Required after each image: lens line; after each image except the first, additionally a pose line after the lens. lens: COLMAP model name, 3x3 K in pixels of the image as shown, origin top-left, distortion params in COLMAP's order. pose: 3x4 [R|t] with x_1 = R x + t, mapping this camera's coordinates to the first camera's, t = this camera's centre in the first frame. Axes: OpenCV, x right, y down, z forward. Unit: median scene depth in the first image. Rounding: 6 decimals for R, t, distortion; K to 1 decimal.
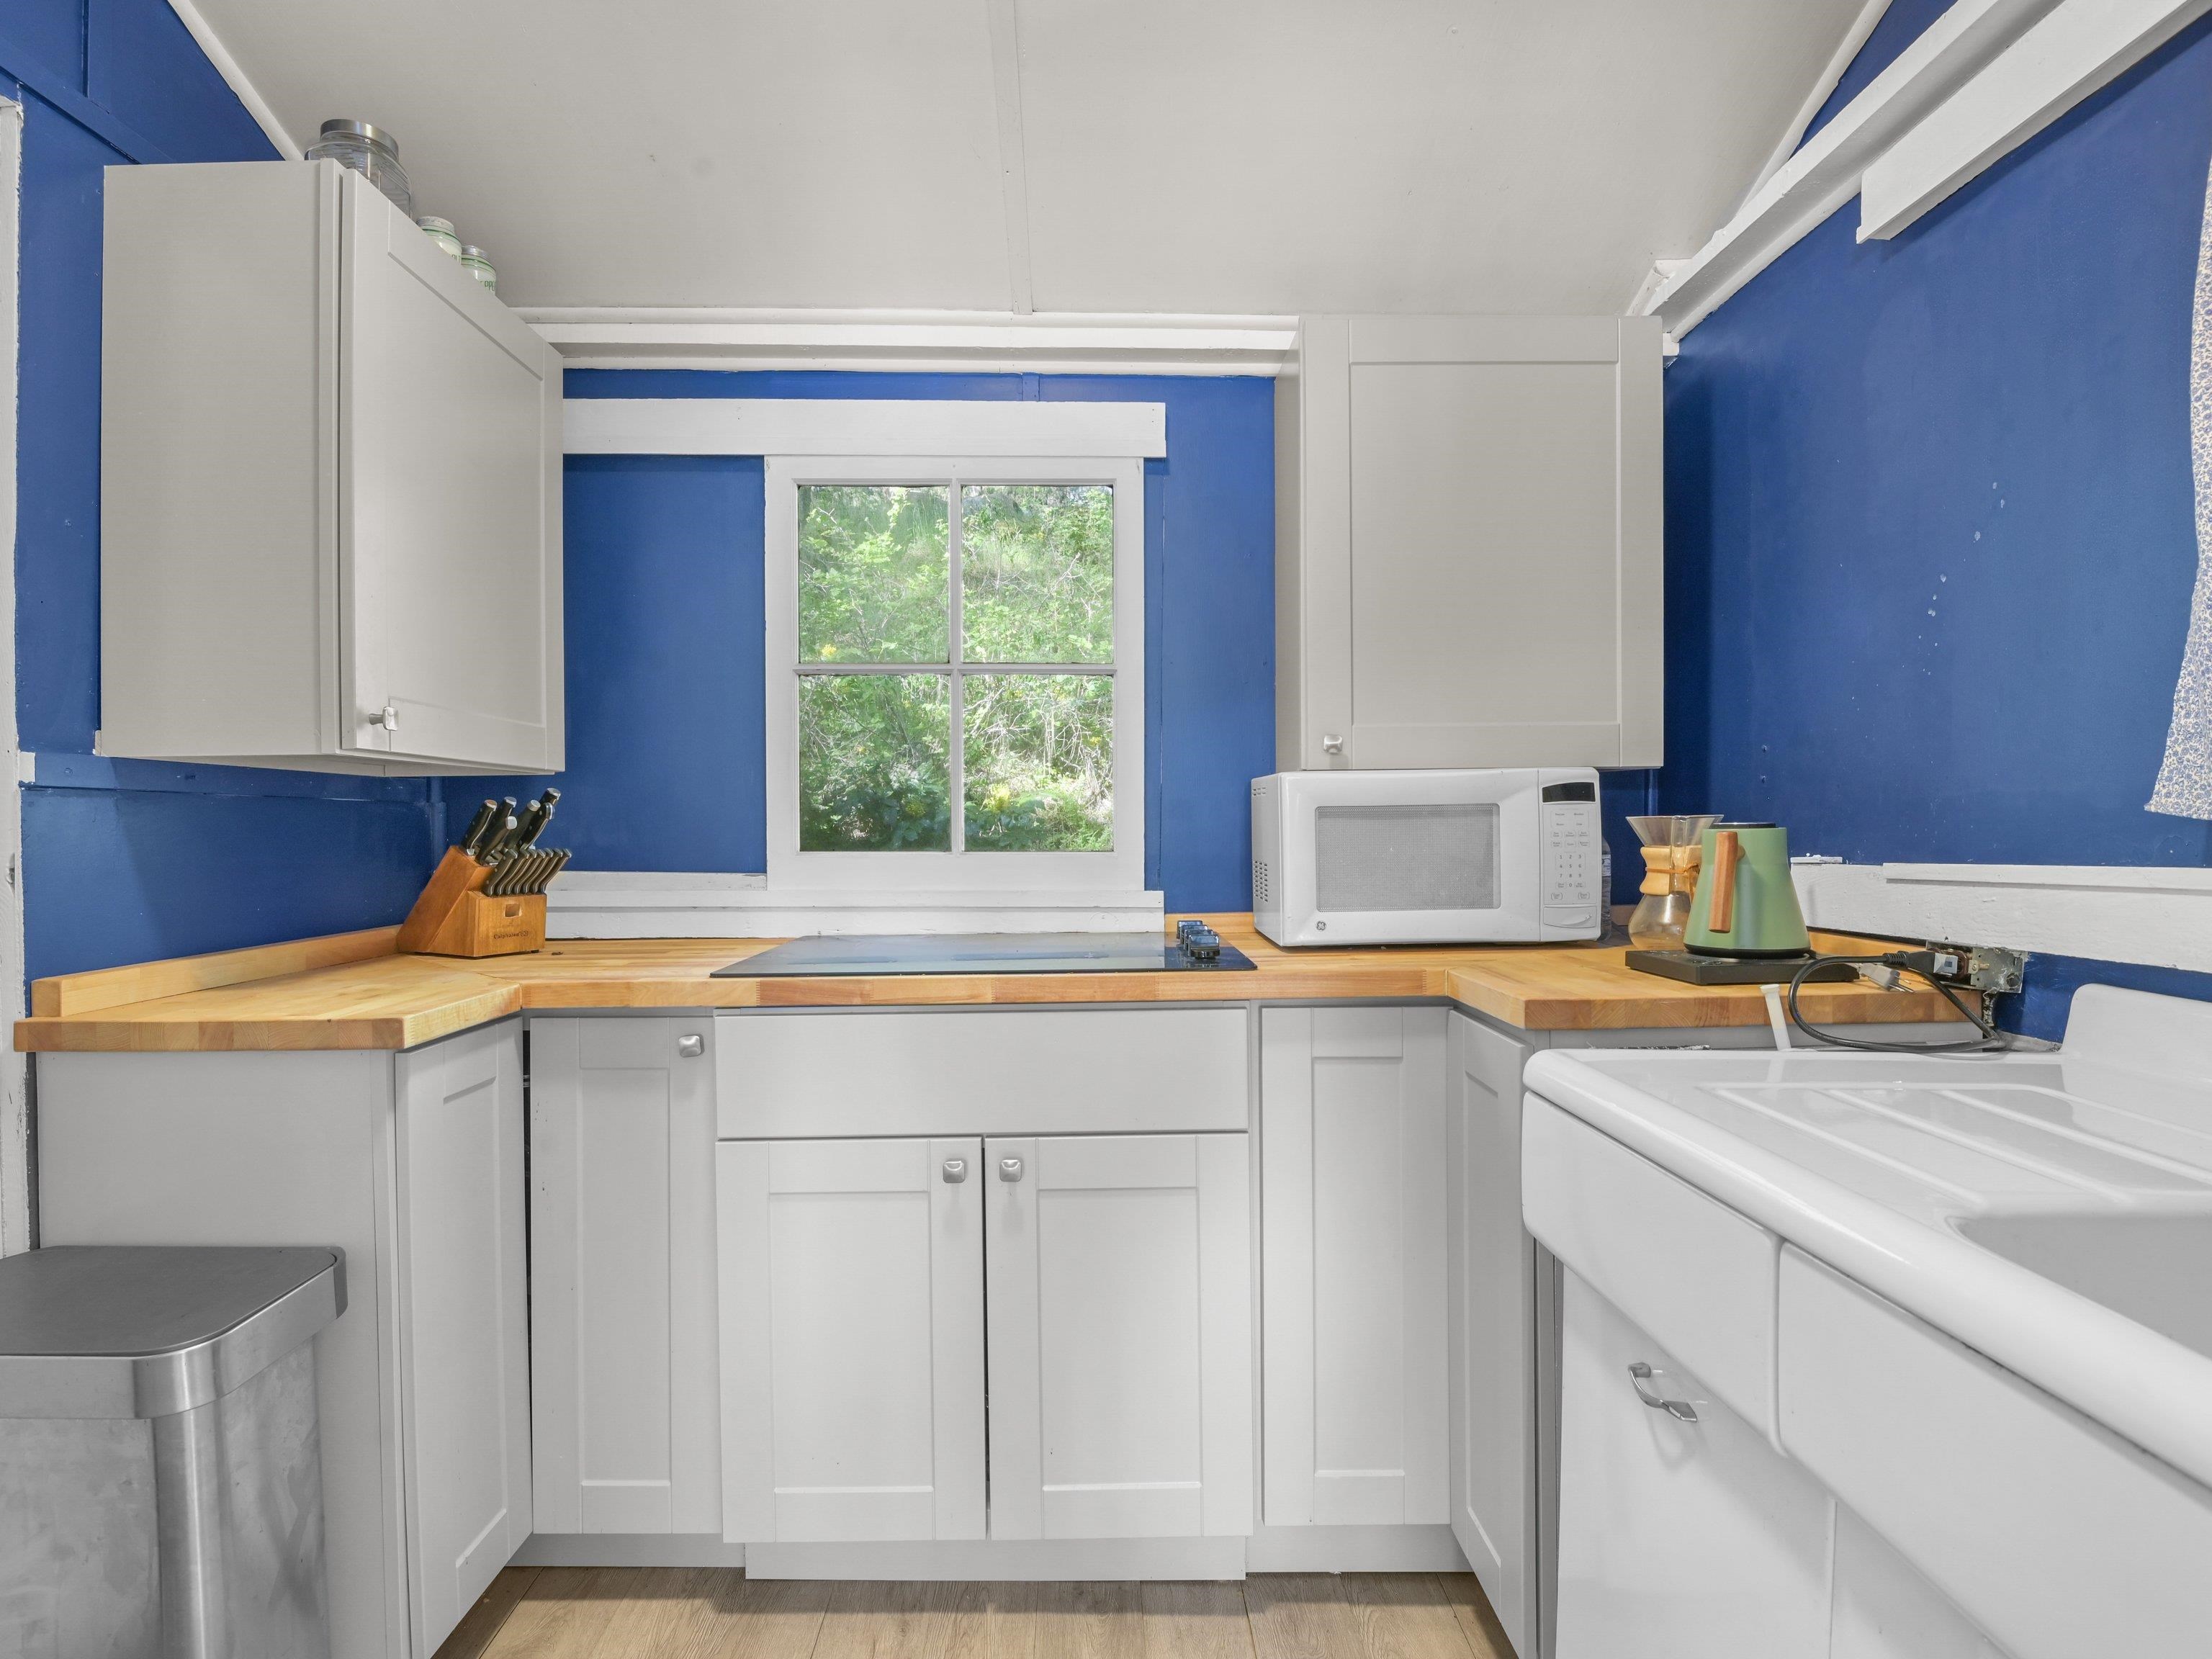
lens RADIAL K [[1171.1, 0, 1100.5], [0, 1171.1, 829.1], [0, 0, 1]] dist [-0.008791, -0.008543]
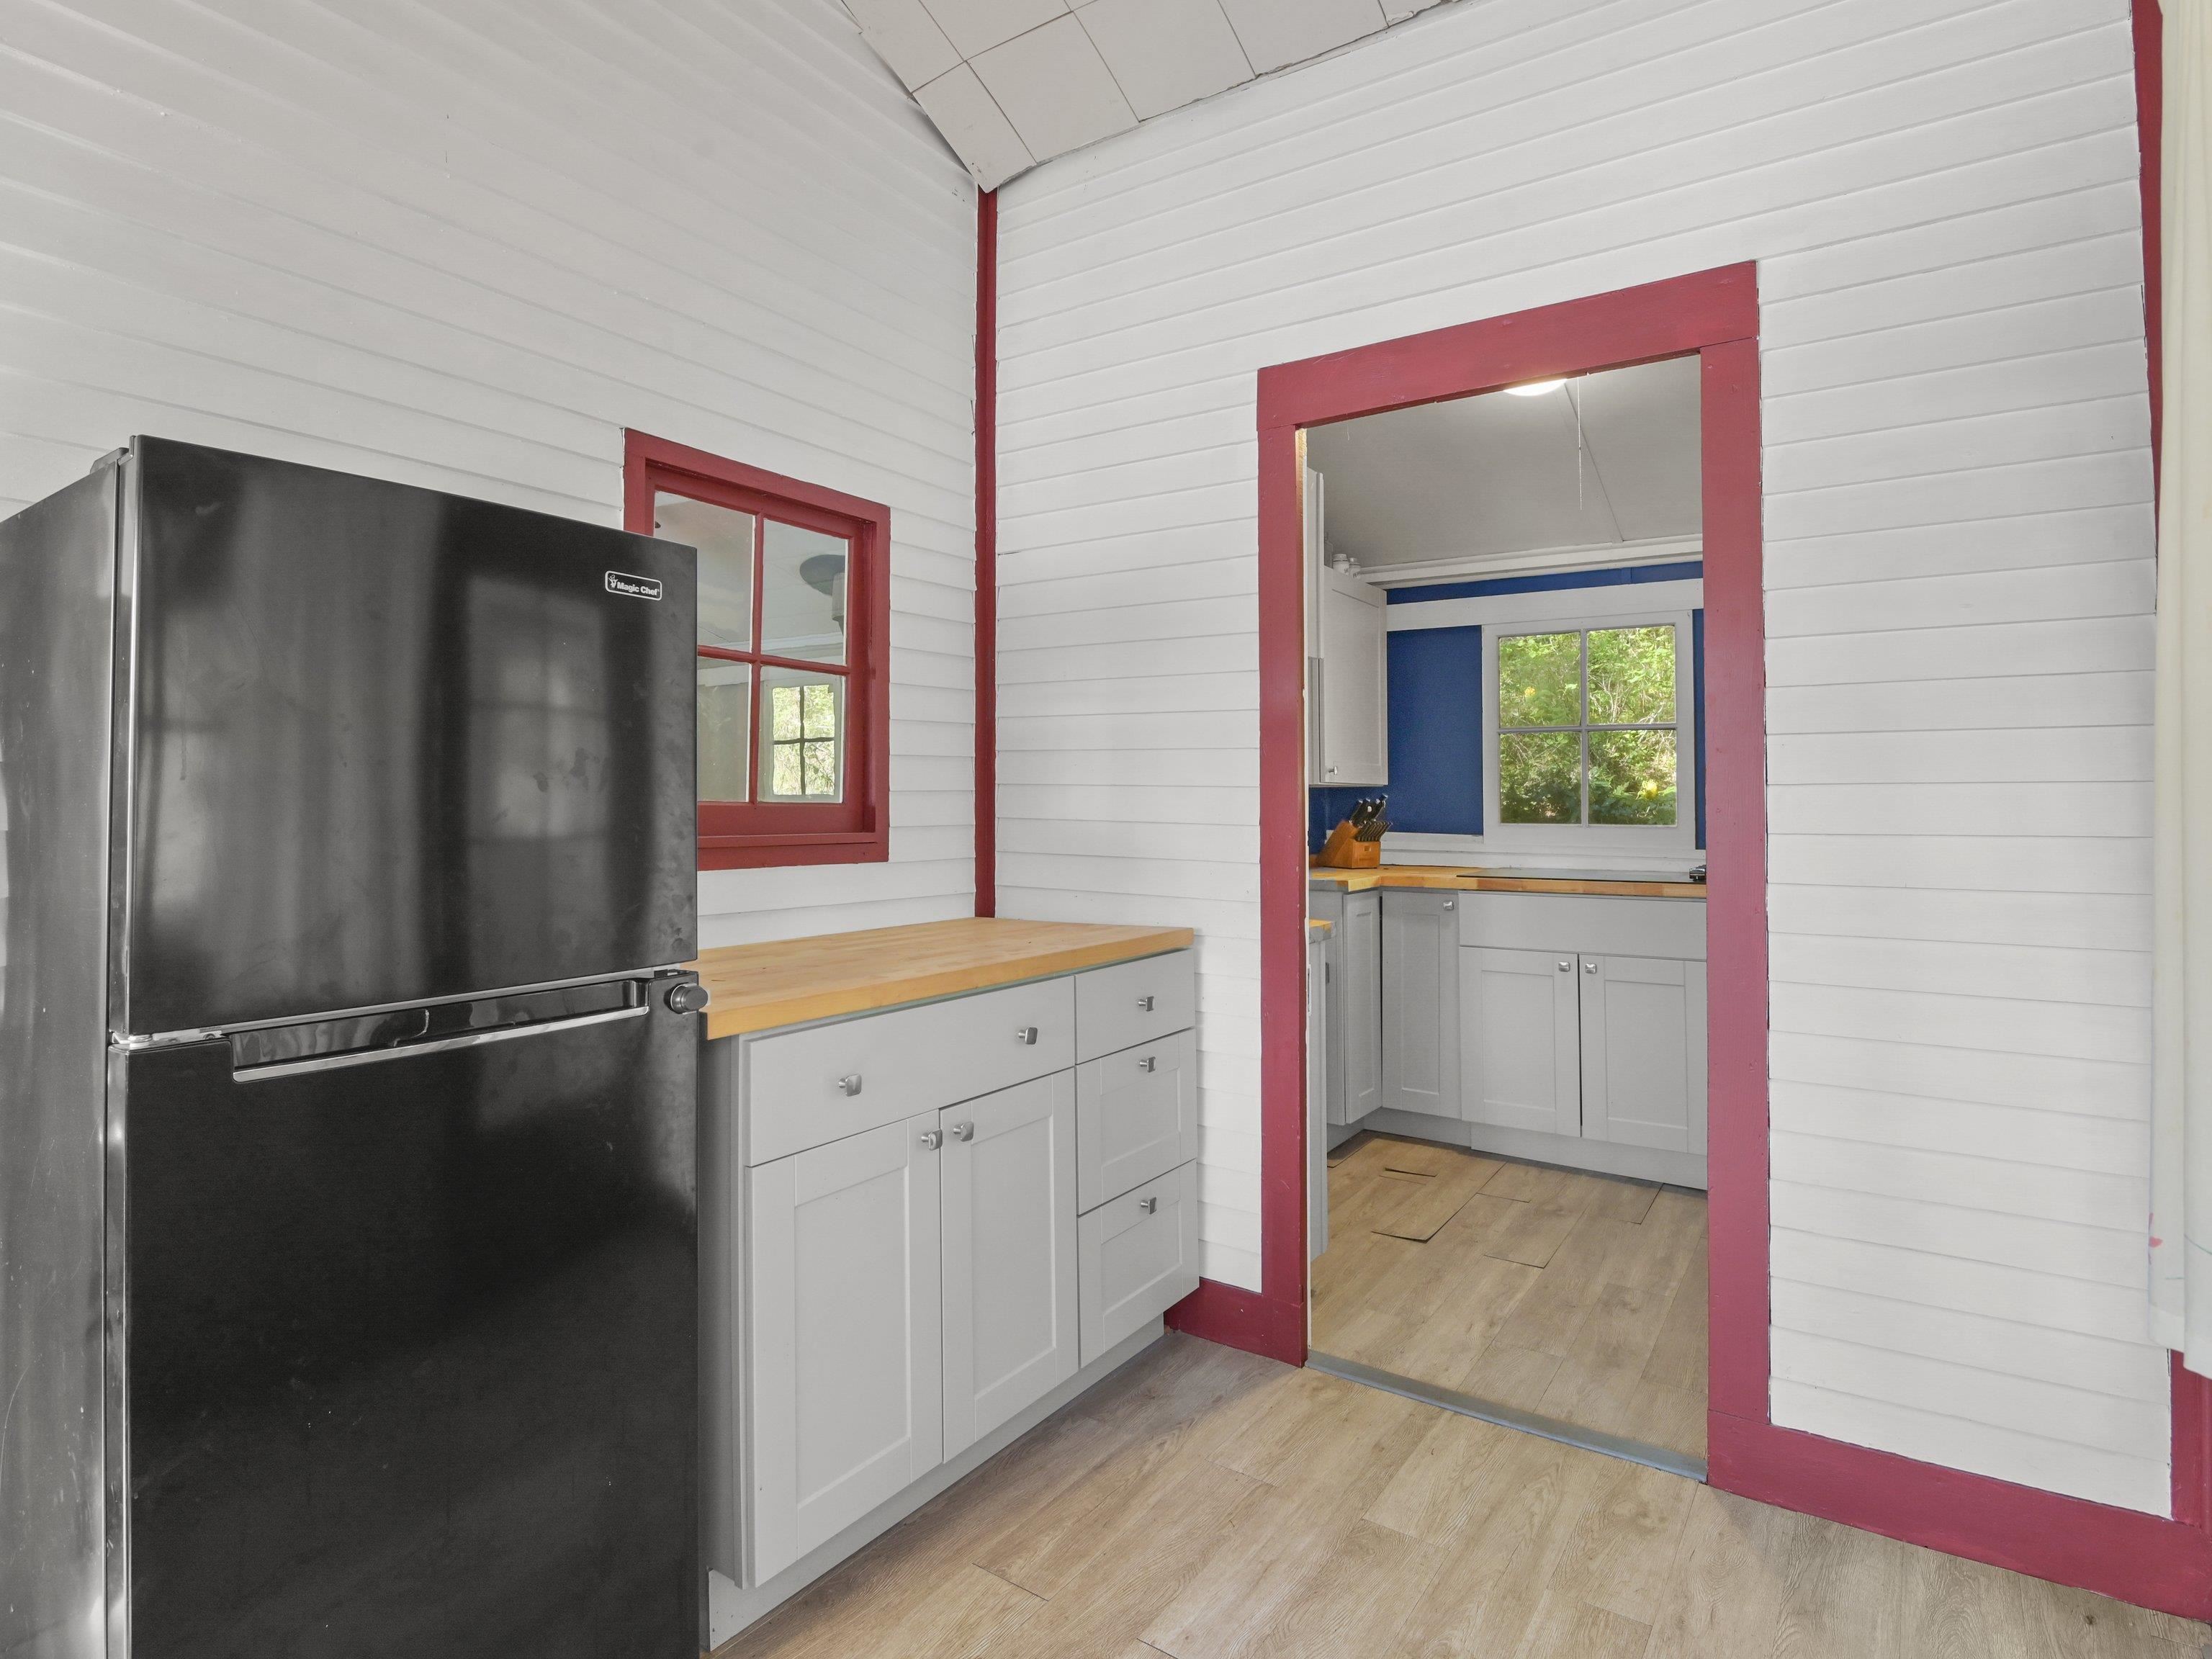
lens RADIAL K [[1171.1, 0, 1097.6], [0, 1171.1, 770.4], [0, 0, 1]] dist [-0.008791, -0.008543]
pose [[0.819813, -0.008154, -0.572573, 0.388415], [-0.007266, 0.999670, -0.024640, -0.021770], [0.572585, 0.024360, 0.819483, -1.236983]]
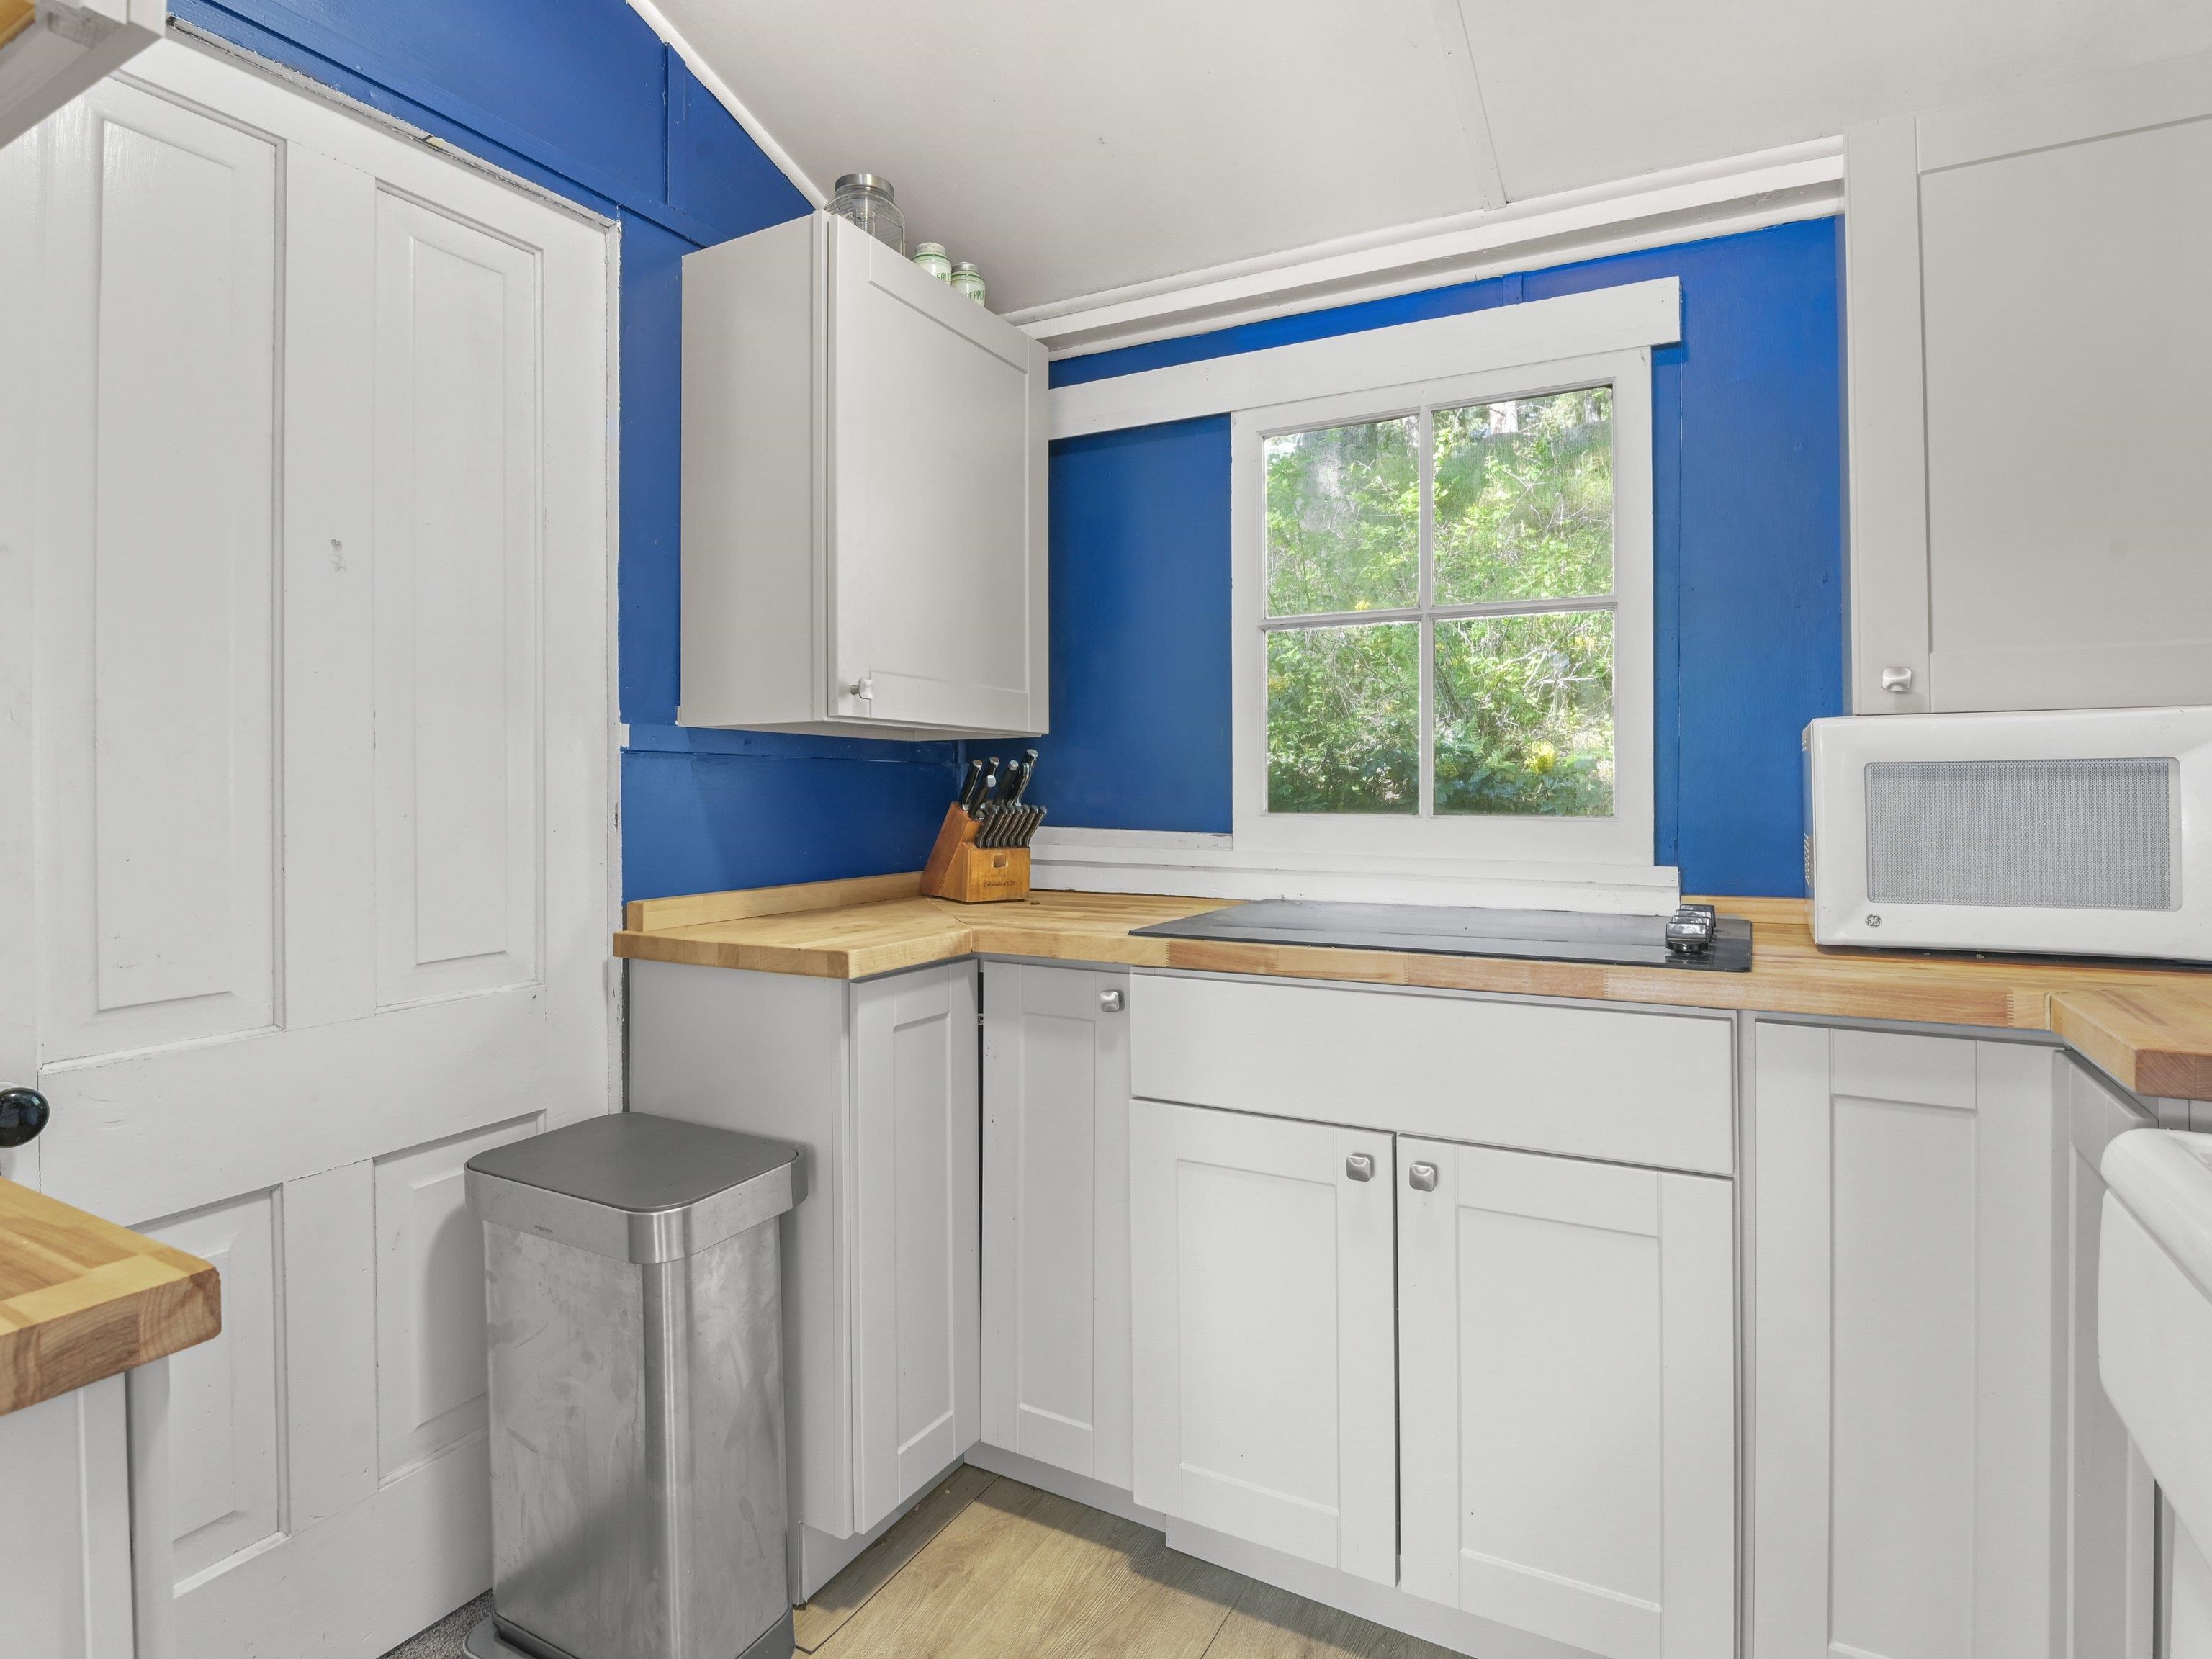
lens RADIAL K [[1171.1, 0, 1088.1], [0, 1171.1, 779.6], [0, 0, 1]] dist [-0.008791, -0.008543]
pose [[0.865655, 0.002169, -0.500636, 0.129748], [-0.007462, 0.999935, -0.008570, 0.002041], [0.500585, 0.011154, 0.865615, 0.099934]]
